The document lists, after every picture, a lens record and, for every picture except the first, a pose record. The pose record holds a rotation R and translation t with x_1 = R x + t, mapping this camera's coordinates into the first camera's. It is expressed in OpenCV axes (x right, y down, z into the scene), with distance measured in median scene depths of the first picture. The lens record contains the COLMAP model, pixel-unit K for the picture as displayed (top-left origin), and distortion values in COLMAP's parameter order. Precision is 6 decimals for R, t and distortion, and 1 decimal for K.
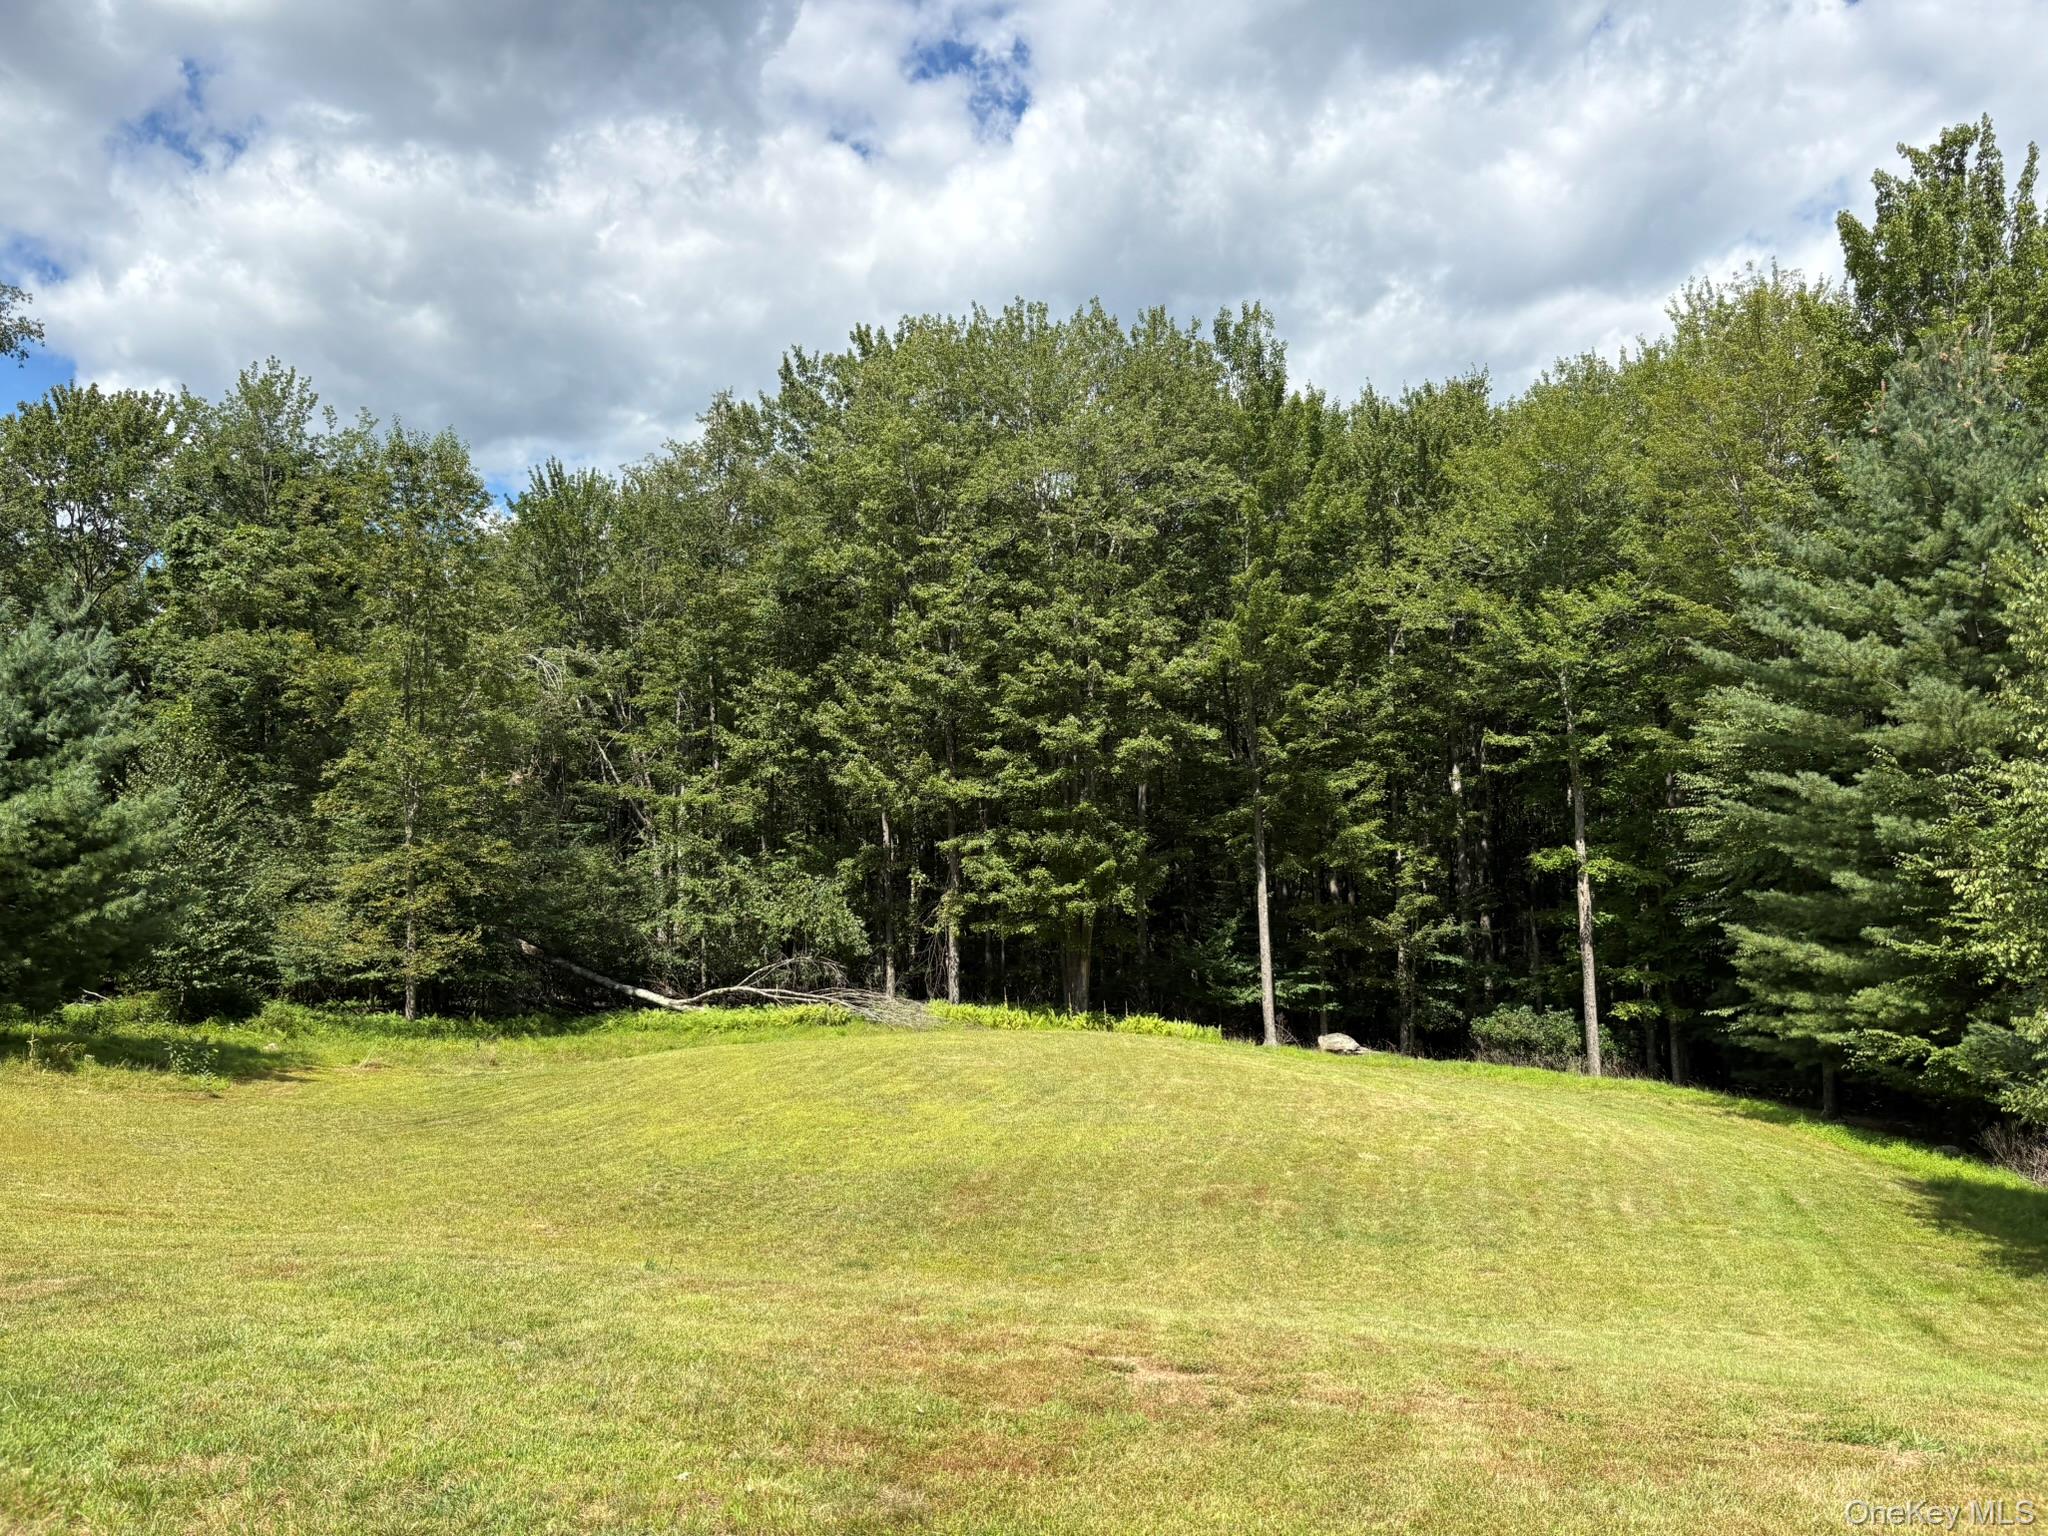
lens RADIAL K [[1570.5, 0, 1042.8], [0, 1570.5, 732.5], [0, 0, 1]] dist [0.032561, -0.027109]
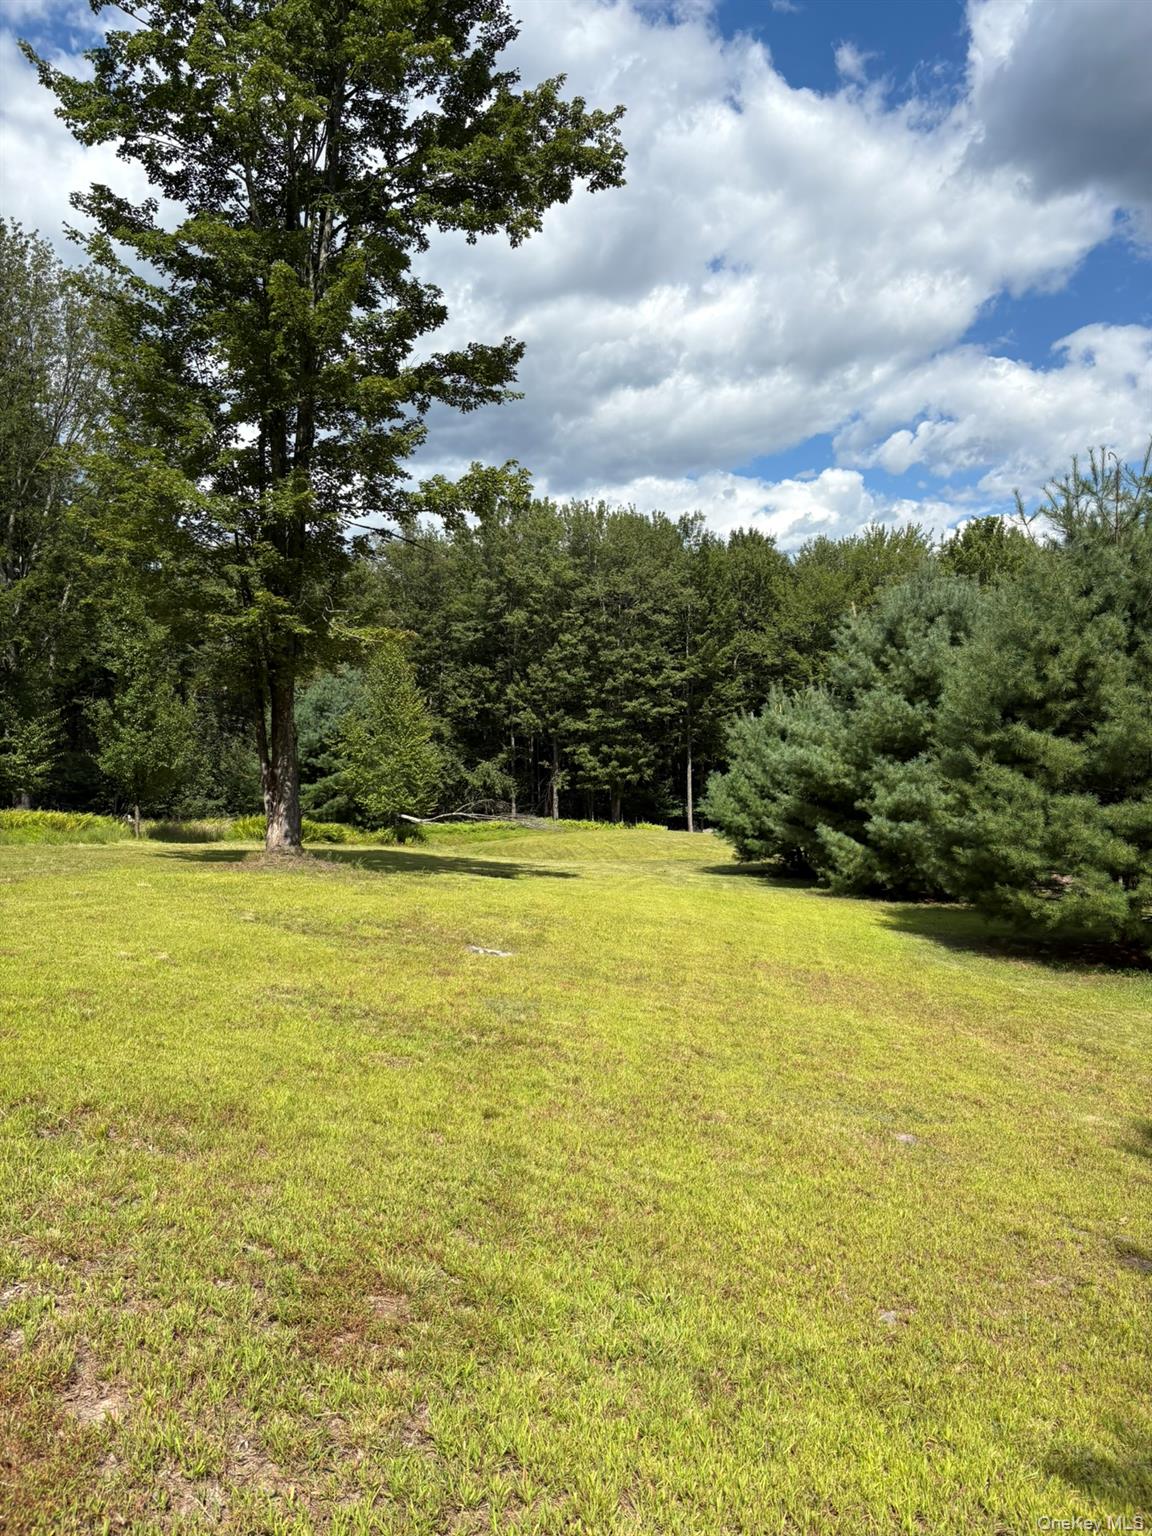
lens RADIAL K [[1177.8, 0, 581.0], [0, 1177.8, 769.9], [0, 0, 1]] dist [0.032561, -0.027109]
pose [[0.946911, -0.006616, 0.321426, -0.588704], [-0.038377, 0.990314, 0.133440, -0.127397], [-0.319196, -0.138691, 0.937485, -0.599042]]
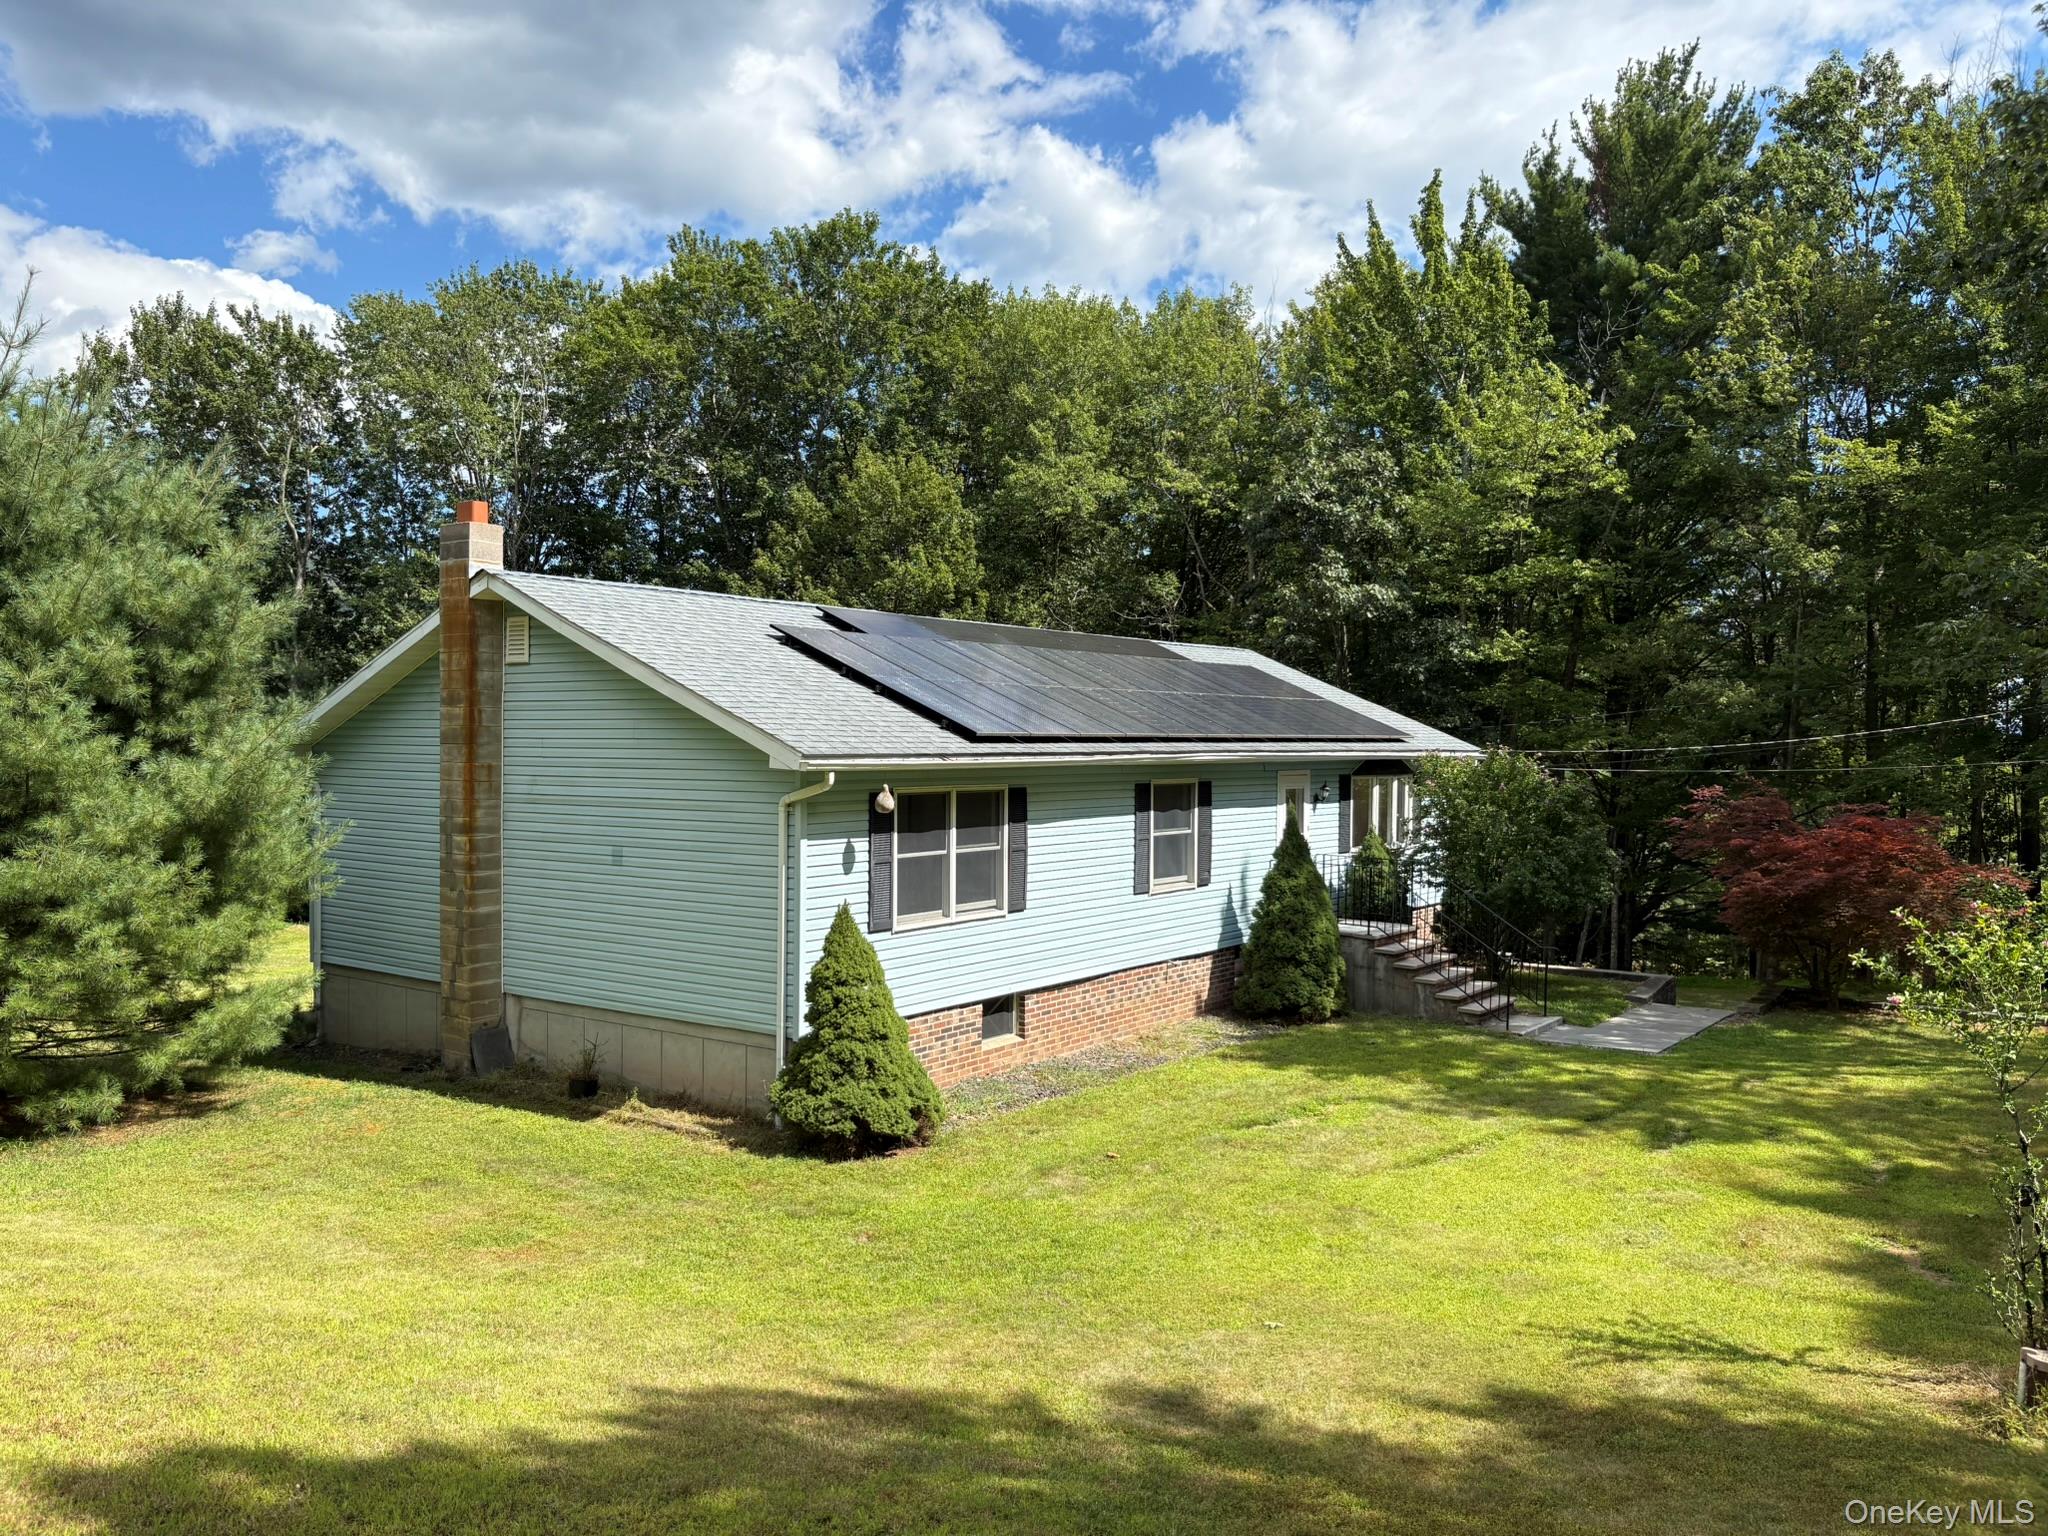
lens RADIAL K [[1570.5, 0, 1034.6], [0, 1570.5, 767.0], [0, 0, 1]] dist [0.032561, -0.027109]
pose [[0.222009, 0.020964, 0.974819, -0.552640], [-0.119043, 0.992872, 0.005759, -0.116638], [-0.967750, -0.117324, 0.222923, -0.560698]]
